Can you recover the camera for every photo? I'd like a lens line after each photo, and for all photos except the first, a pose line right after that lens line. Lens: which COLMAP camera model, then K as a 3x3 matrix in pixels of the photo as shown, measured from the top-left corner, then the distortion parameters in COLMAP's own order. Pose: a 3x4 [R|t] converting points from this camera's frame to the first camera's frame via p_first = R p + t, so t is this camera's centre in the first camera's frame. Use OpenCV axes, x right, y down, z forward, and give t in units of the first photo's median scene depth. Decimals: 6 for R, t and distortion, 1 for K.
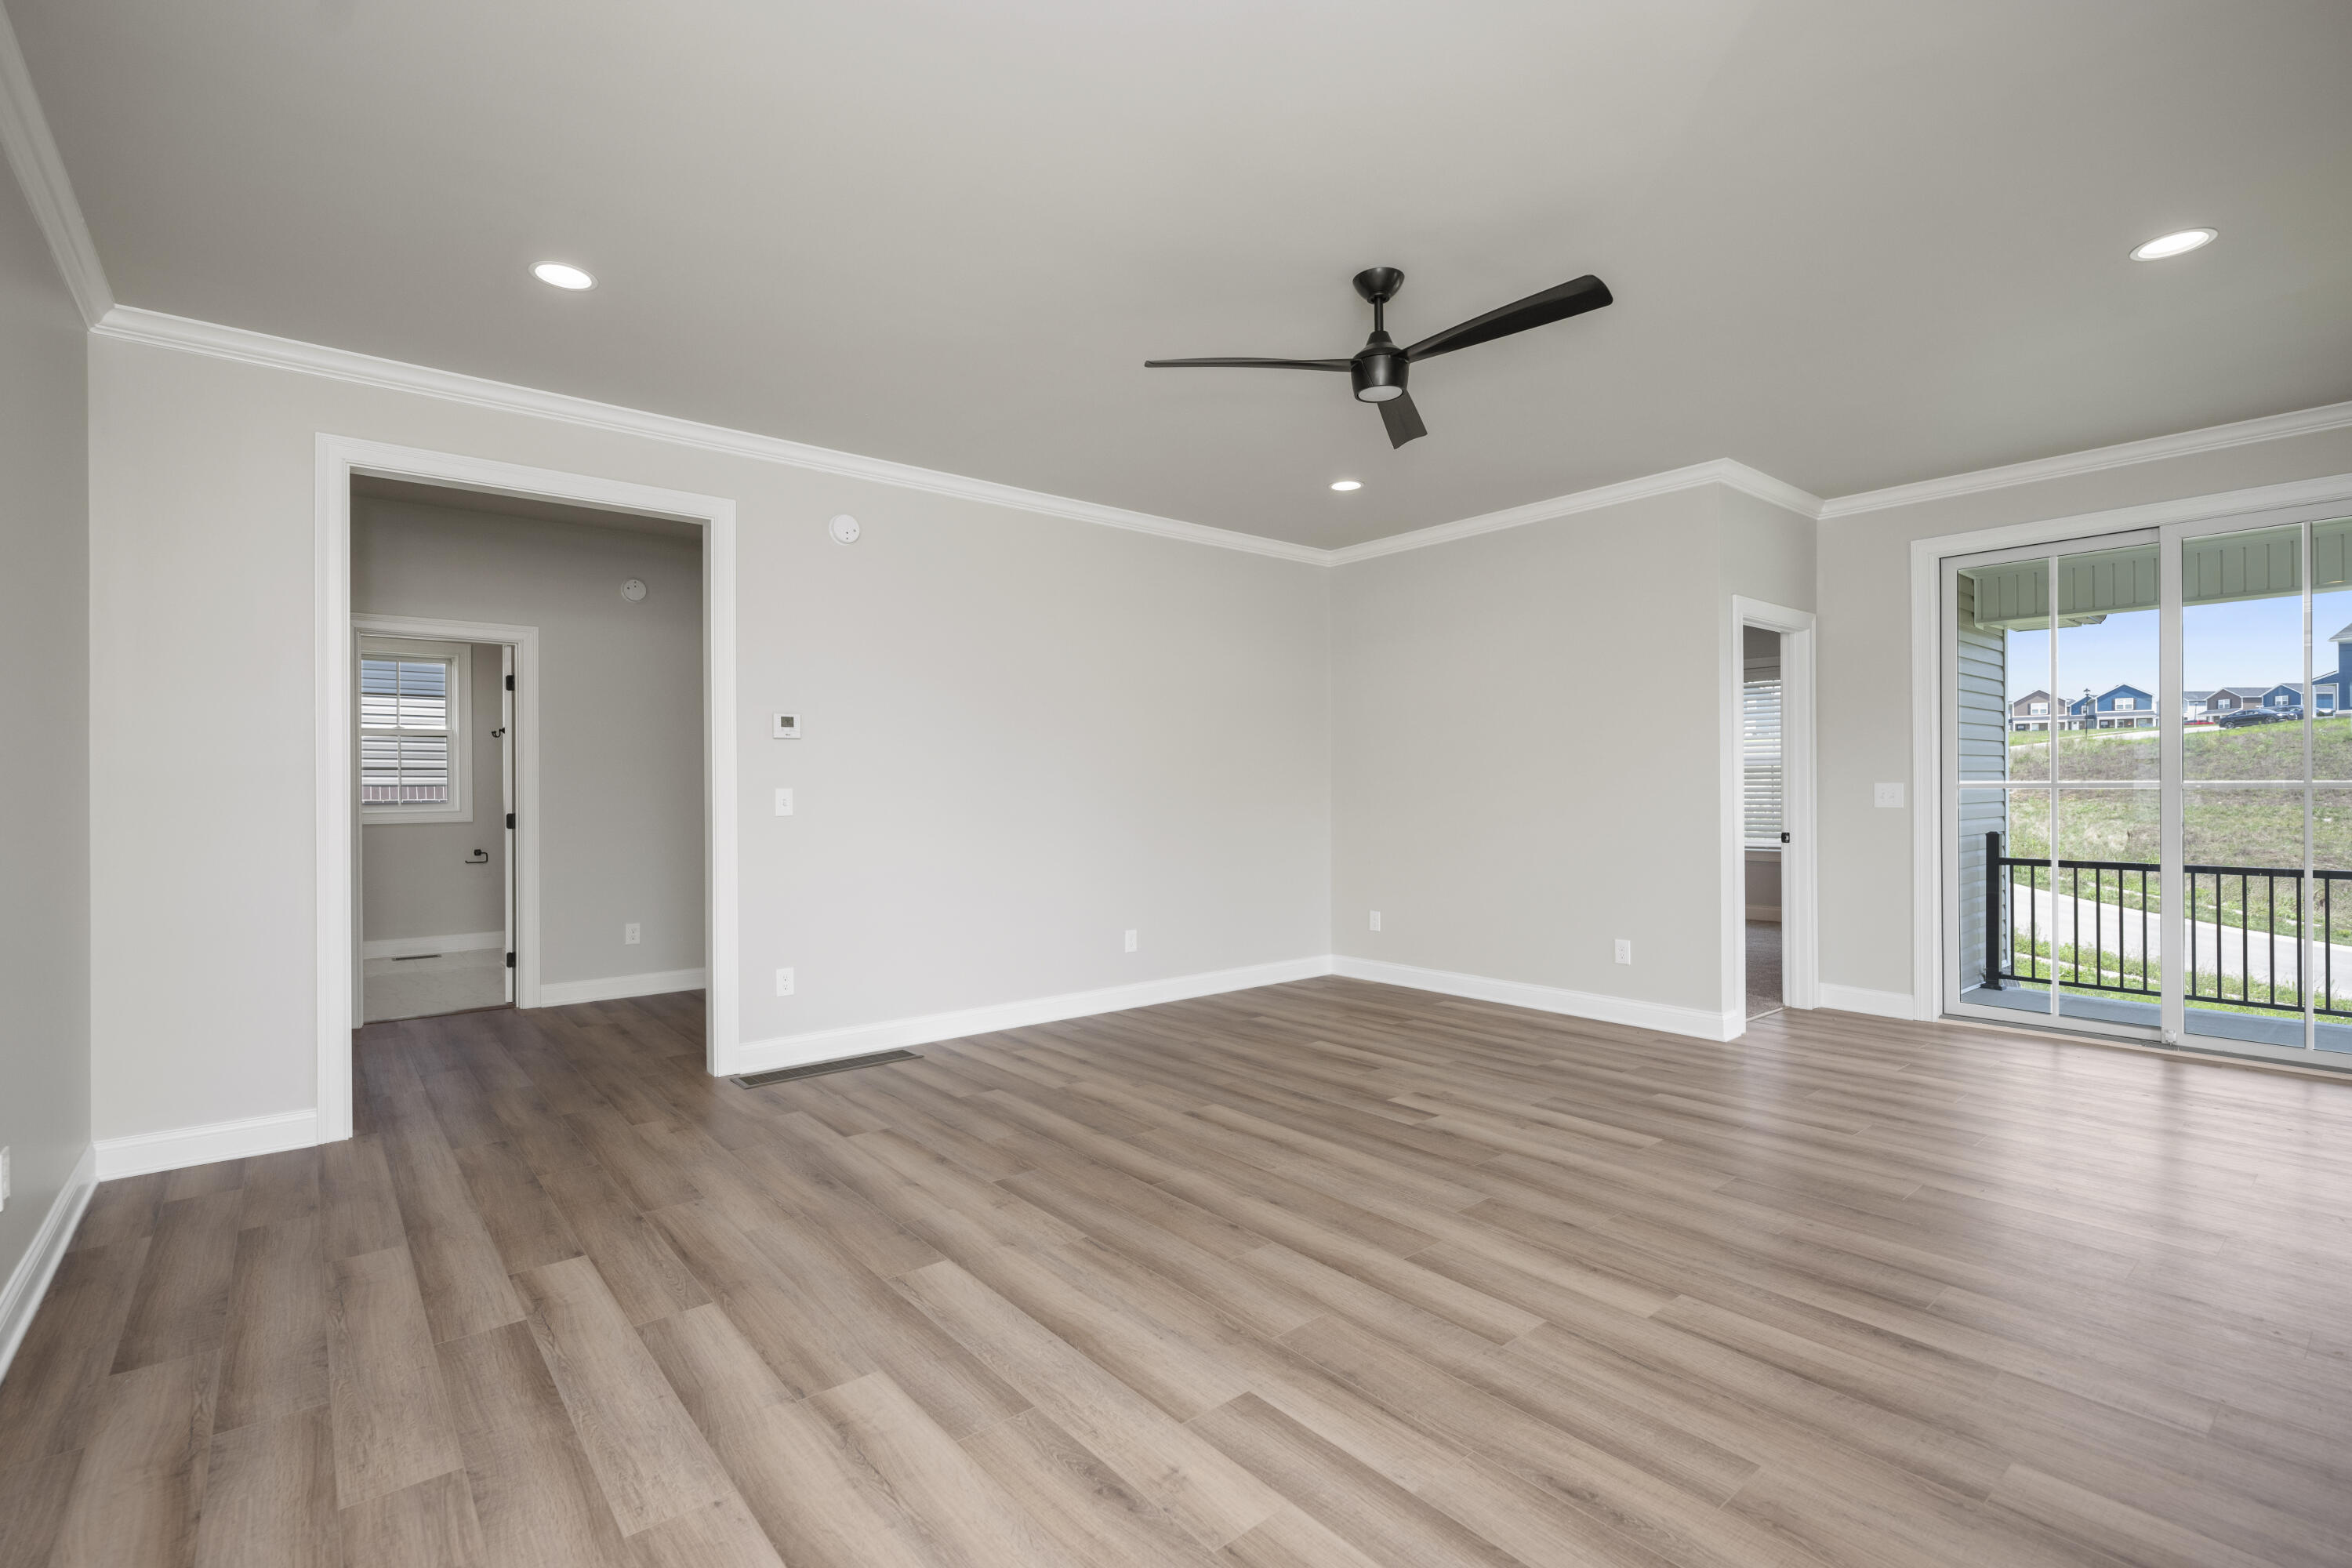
lens RADIAL K [[1053.7, 0, 1160.9], [0, 1053.7, 784.1], [0, 0, 1]] dist [0.002439, -0.000591]
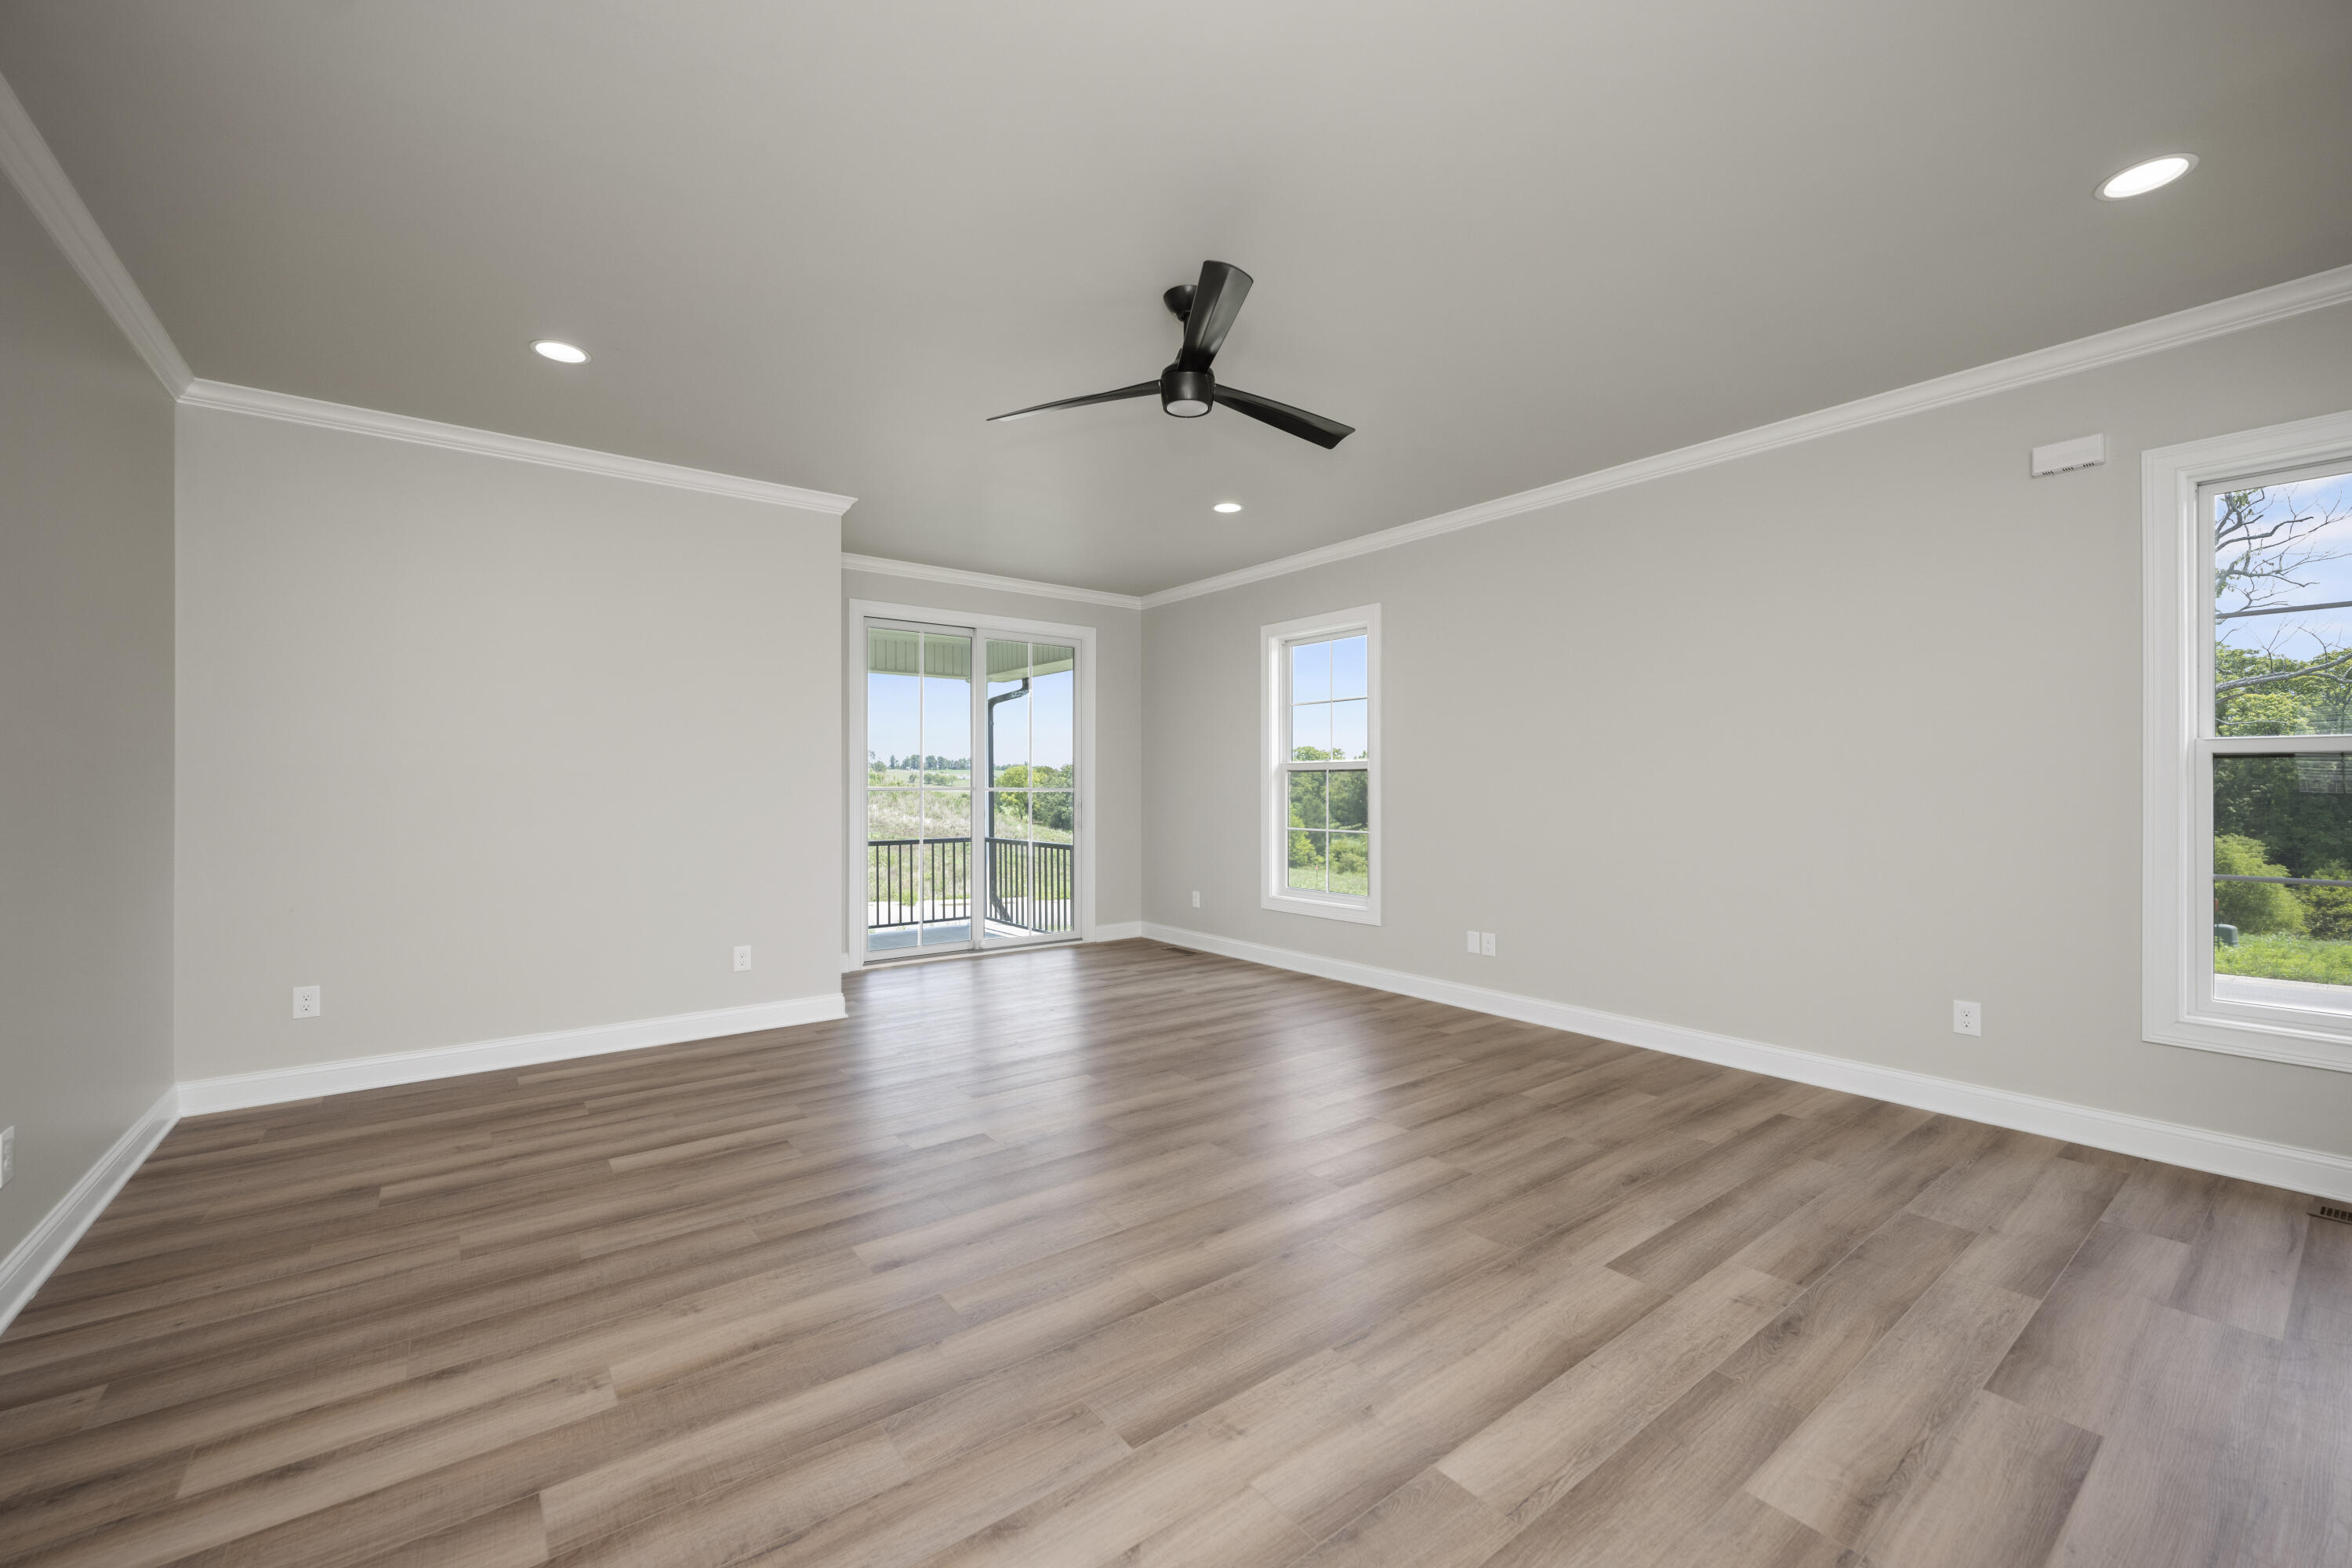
lens RADIAL K [[945.8, 0, 1155.7], [0, 945.8, 776.7], [0, 0, 1]] dist [-0.002926, 0.001099]
pose [[0.042475, 0.015944, 0.998970, -0.523314], [-0.002737, 0.999871, -0.015842, 0.004949], [-0.999094, -0.002061, 0.042513, 0.723235]]
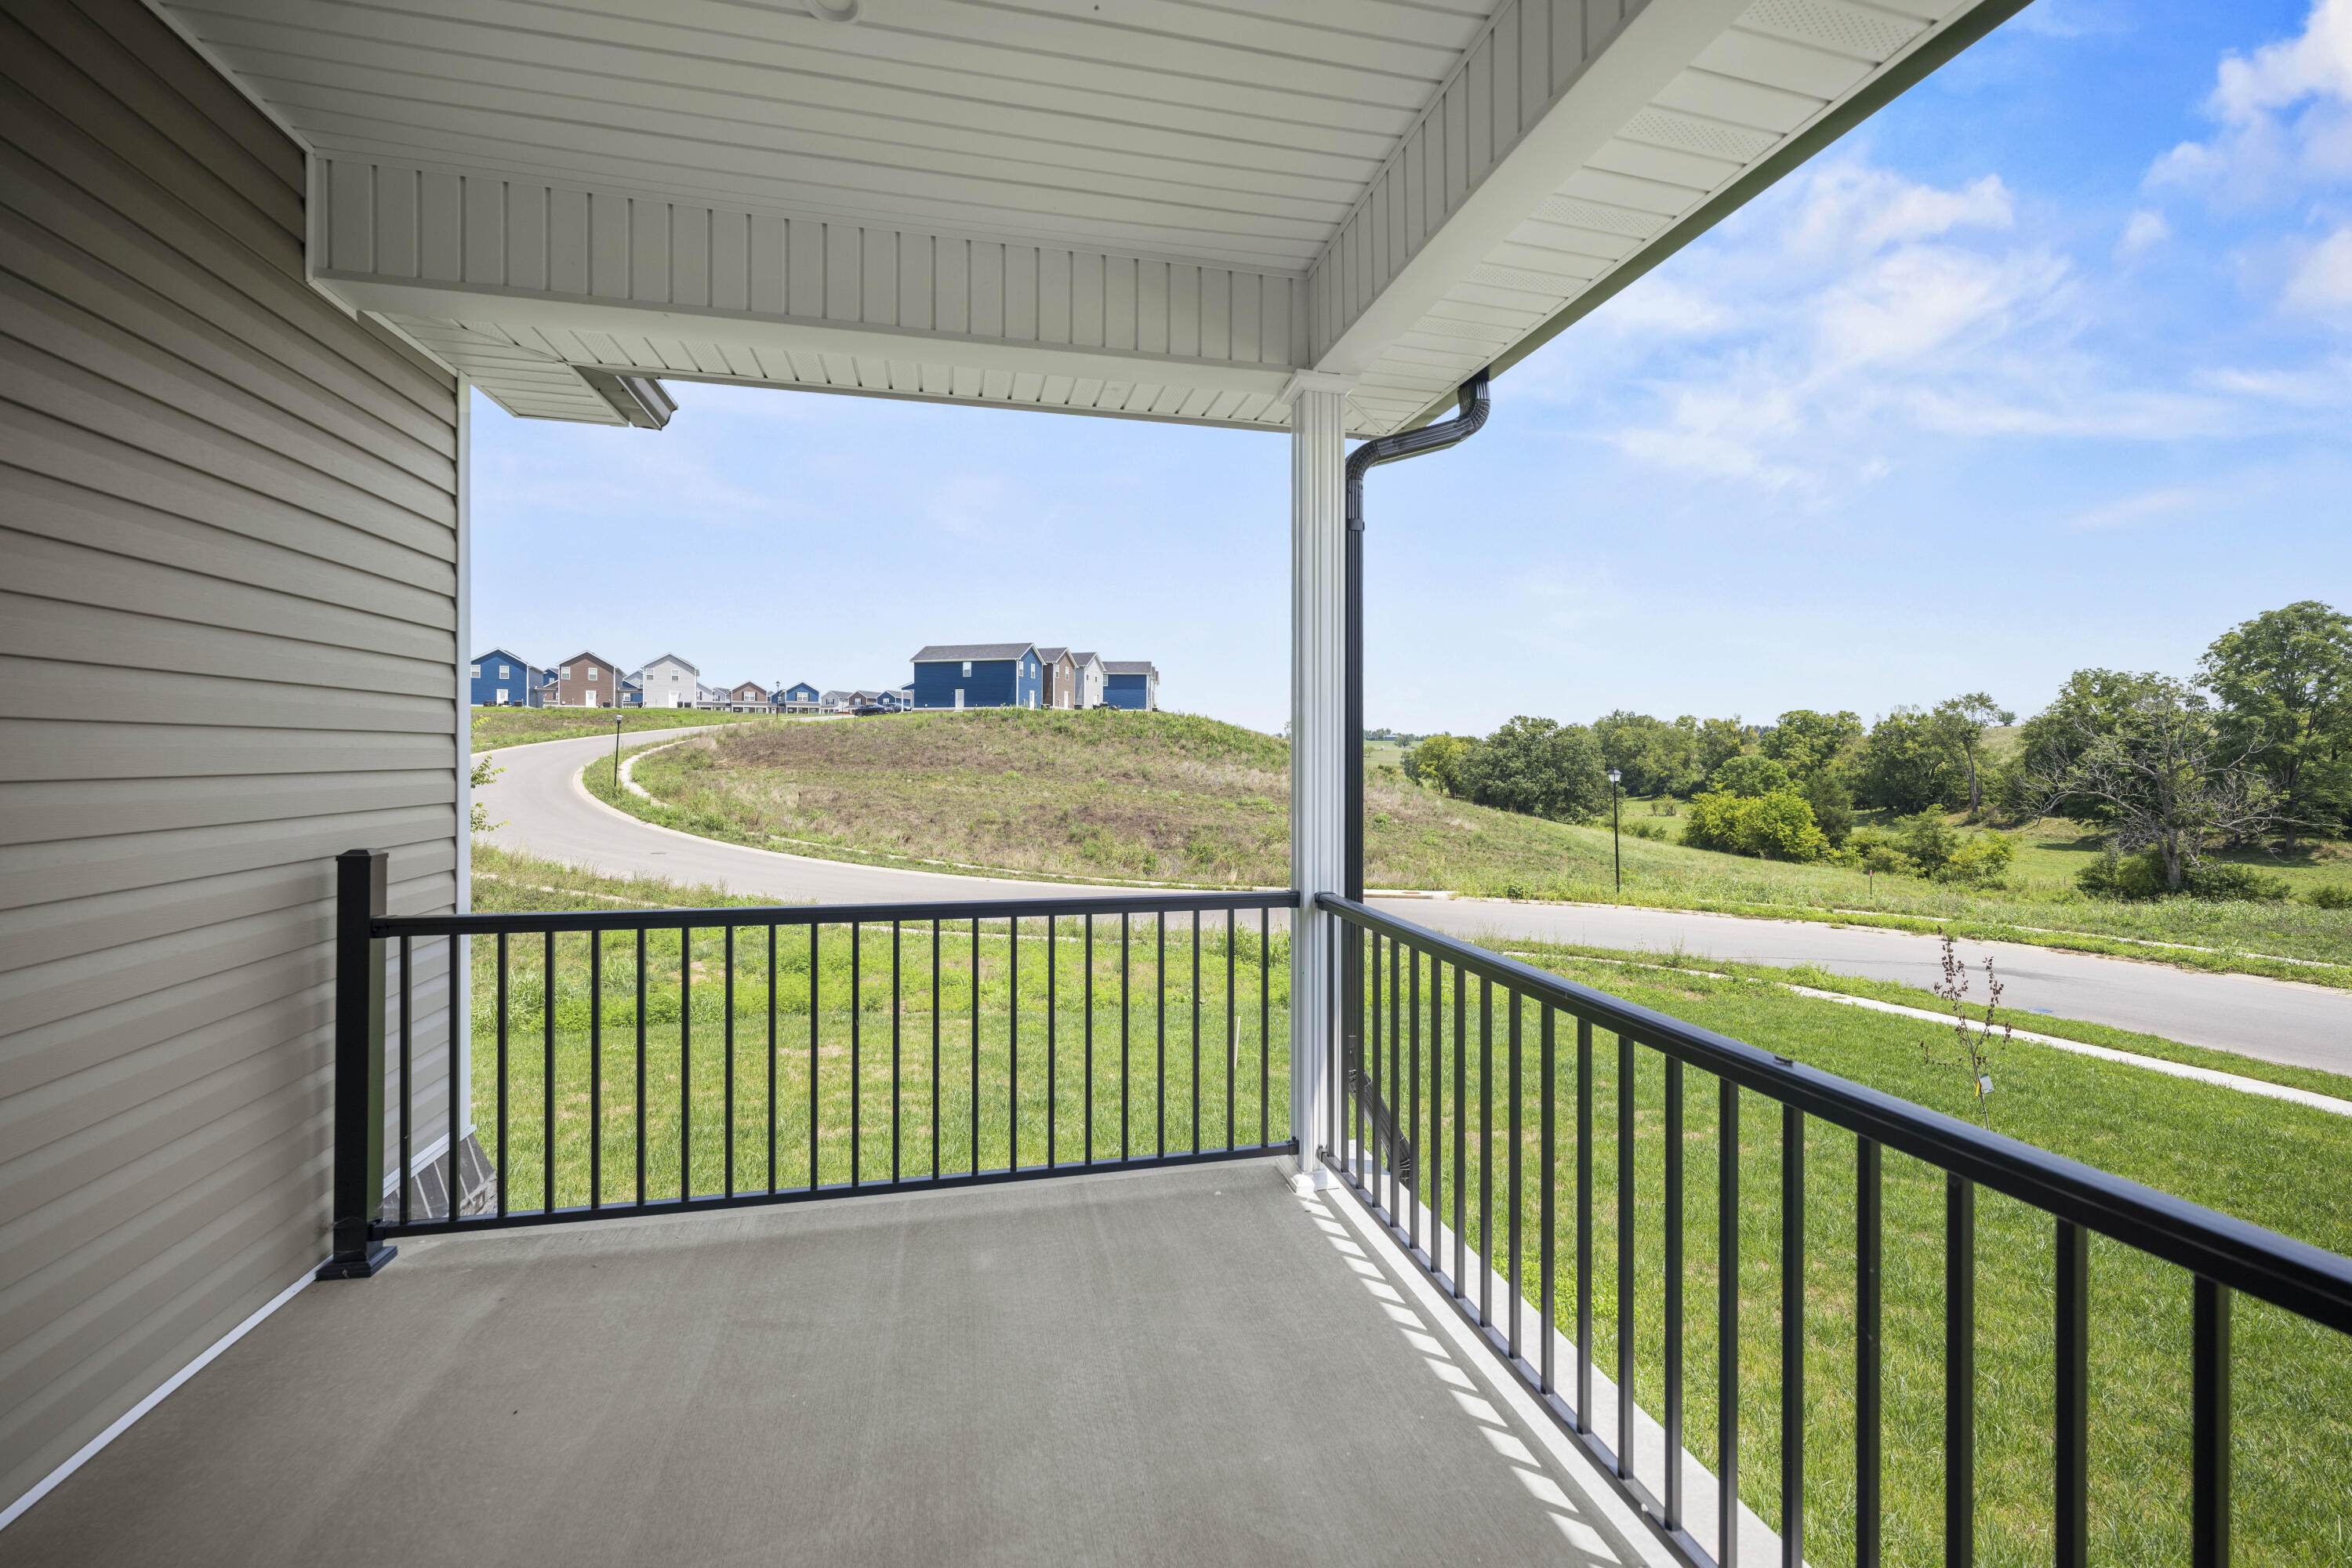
lens RADIAL K [[945.8, 0, 1189.6], [0, 945.8, 771.9], [0, 0, 1]] dist [-0.002926, 0.001099]
pose [[0.429702, -0.006310, 0.902949, 1.061107], [-0.010681, 0.999870, 0.012070, 0.018562], [-0.902908, -0.014830, 0.429579, 1.024049]]
